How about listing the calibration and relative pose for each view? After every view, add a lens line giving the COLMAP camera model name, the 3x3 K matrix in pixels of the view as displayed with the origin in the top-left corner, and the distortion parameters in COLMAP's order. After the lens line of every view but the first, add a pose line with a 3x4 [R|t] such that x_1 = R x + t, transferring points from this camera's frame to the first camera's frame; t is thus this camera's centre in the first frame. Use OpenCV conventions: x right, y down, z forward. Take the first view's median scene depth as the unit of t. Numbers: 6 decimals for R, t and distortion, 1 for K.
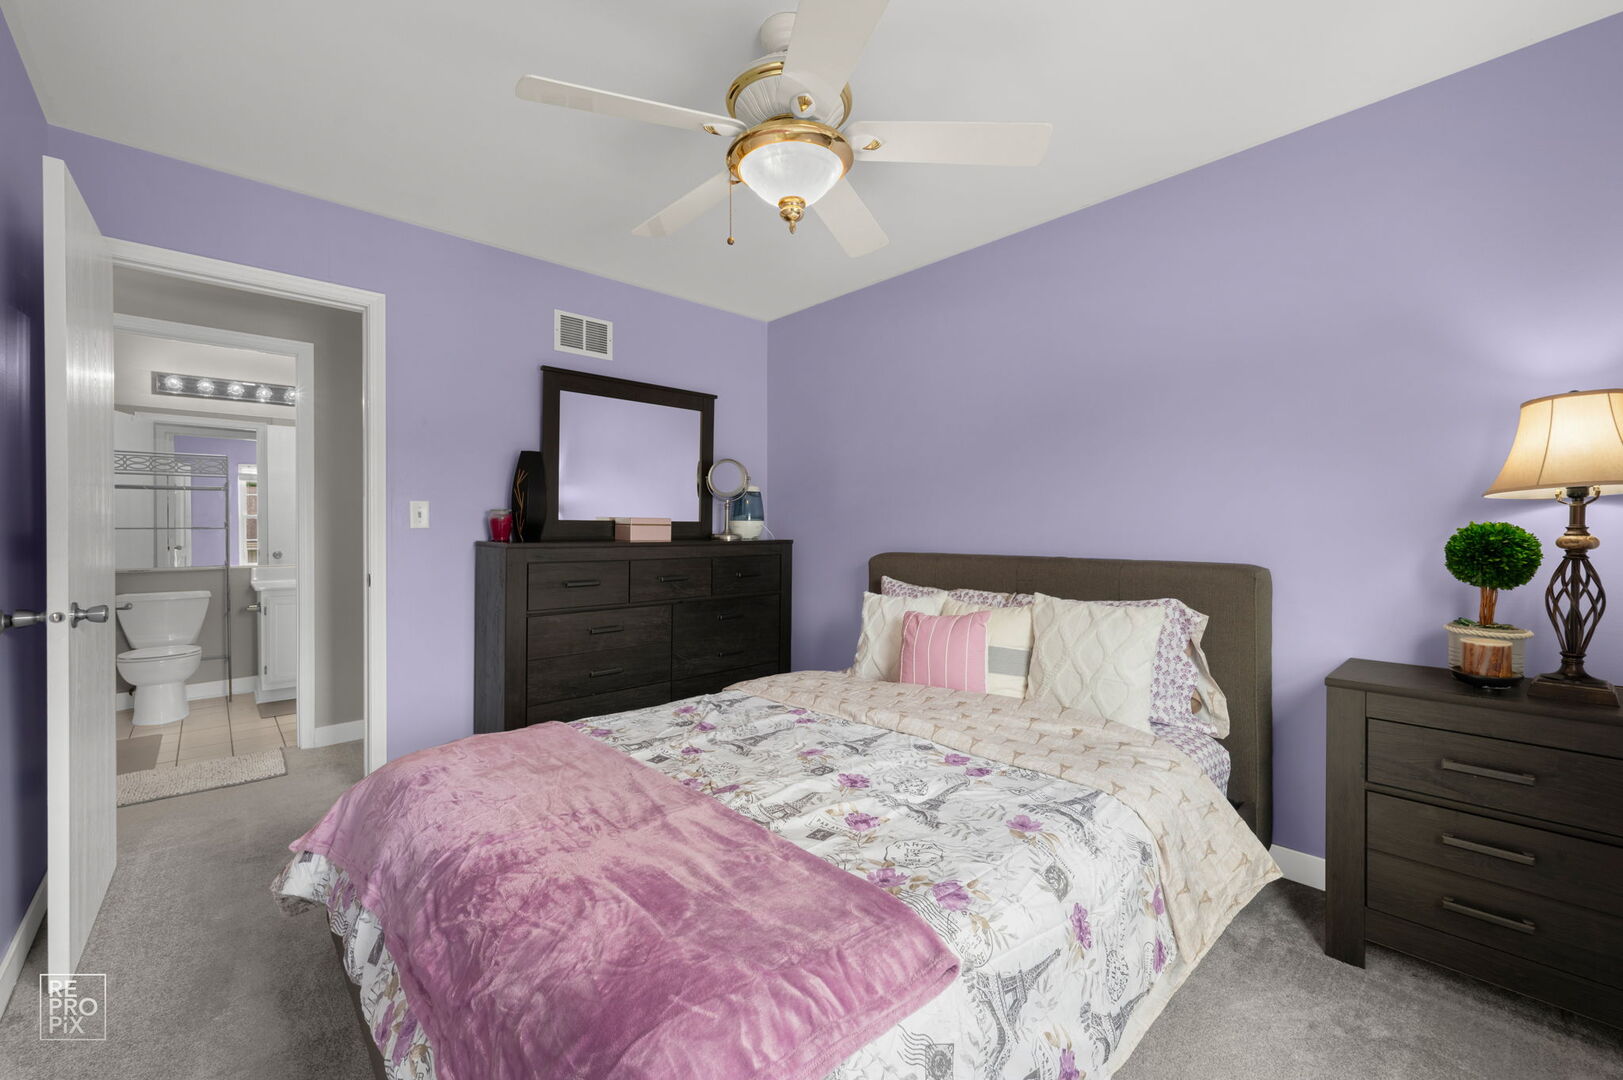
lens RADIAL K [[651.4, 0, 817.0], [0, 651.4, 536.4], [0, 0, 1]] dist [0.000358, 0.000196]
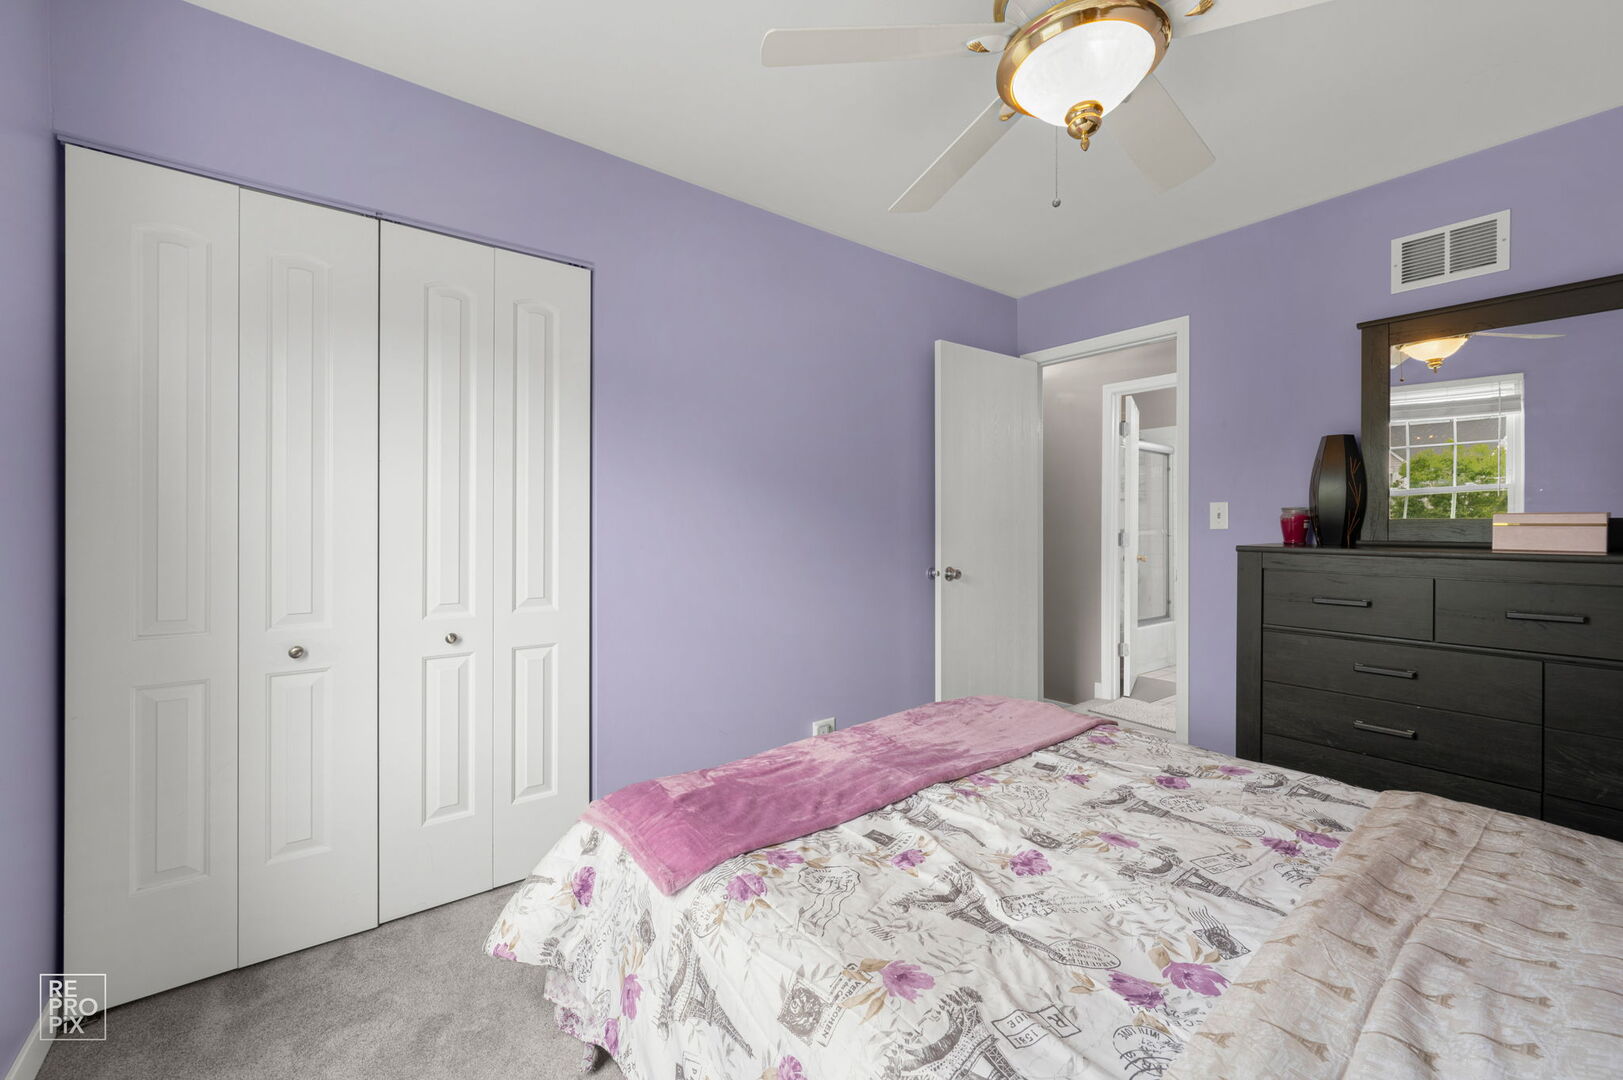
lens RADIAL K [[651.4, 0, 817.0], [0, 651.4, 536.4], [0, 0, 1]] dist [0.000358, 0.000196]
pose [[-0.083983, 0.015335, -0.996349, 0.740443], [-0.014572, 0.999756, 0.016615, -0.013860], [0.996361, 0.015914, -0.083739, 0.724777]]
